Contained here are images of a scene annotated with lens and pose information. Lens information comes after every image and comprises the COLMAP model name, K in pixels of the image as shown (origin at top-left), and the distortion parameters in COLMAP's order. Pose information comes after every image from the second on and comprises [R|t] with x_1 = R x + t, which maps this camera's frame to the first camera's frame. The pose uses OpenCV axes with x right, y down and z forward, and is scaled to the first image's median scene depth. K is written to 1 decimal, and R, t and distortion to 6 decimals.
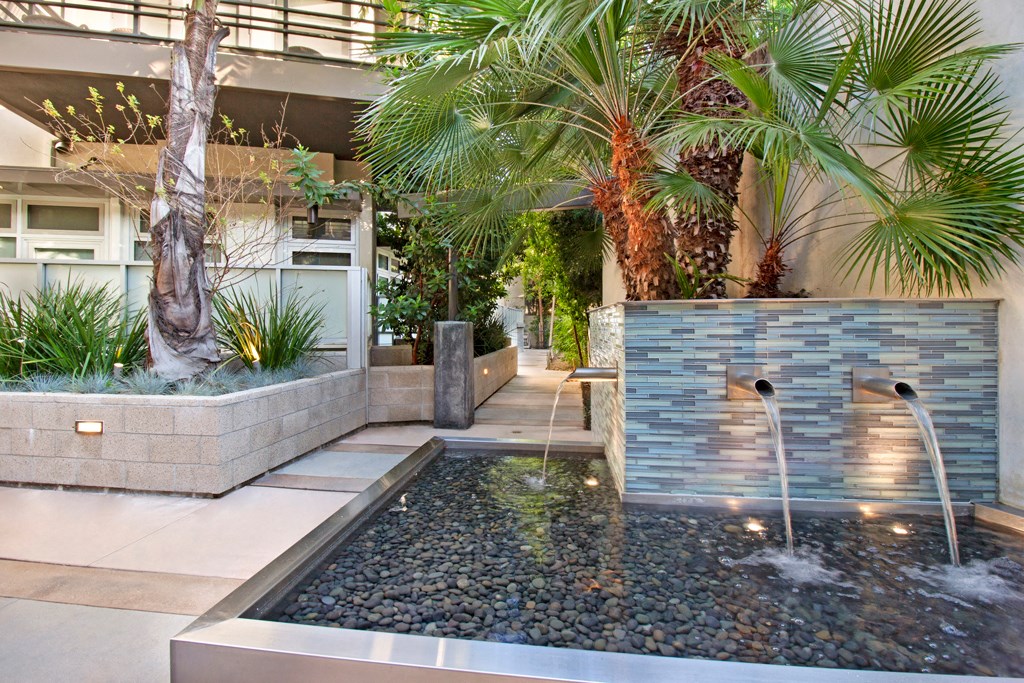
lens RADIAL K [[487.3, 0, 506.9], [0, 487.3, 324.3], [0, 0, 1]] dist [-0.016667, -0.000988]
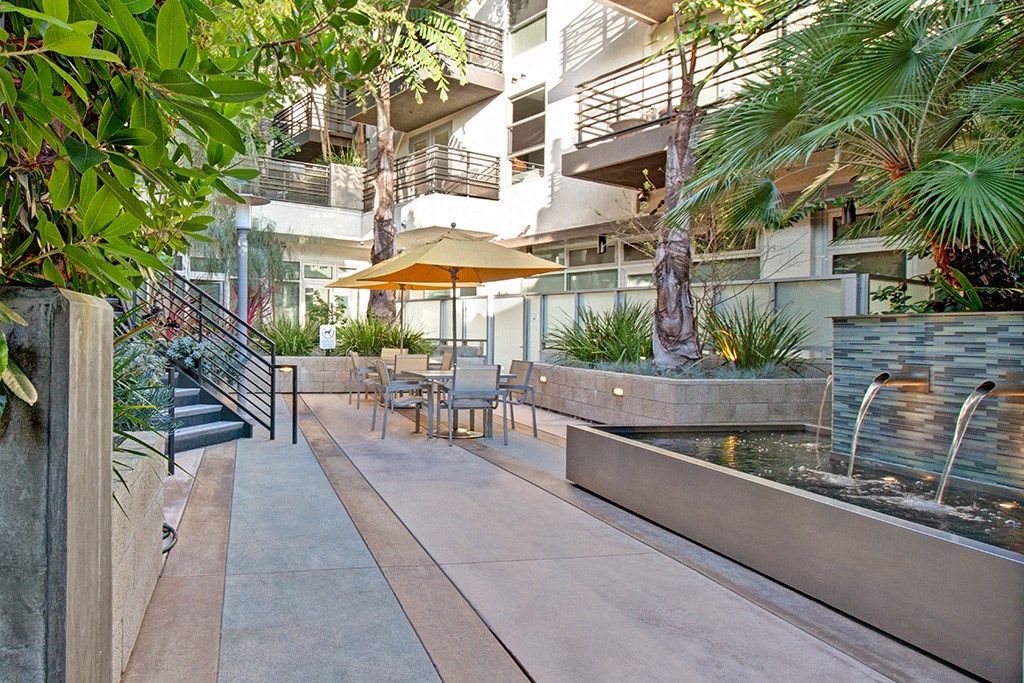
lens RADIAL K [[487.3, 0, 511.3], [0, 487.3, 335.3], [0, 0, 1]] dist [-0.016667, -0.000988]
pose [[0.526465, 0.013466, -0.850090, 0.950126], [-0.008692, 0.999908, 0.010457, 0.000682], [0.850152, 0.001884, 0.526533, -0.543175]]
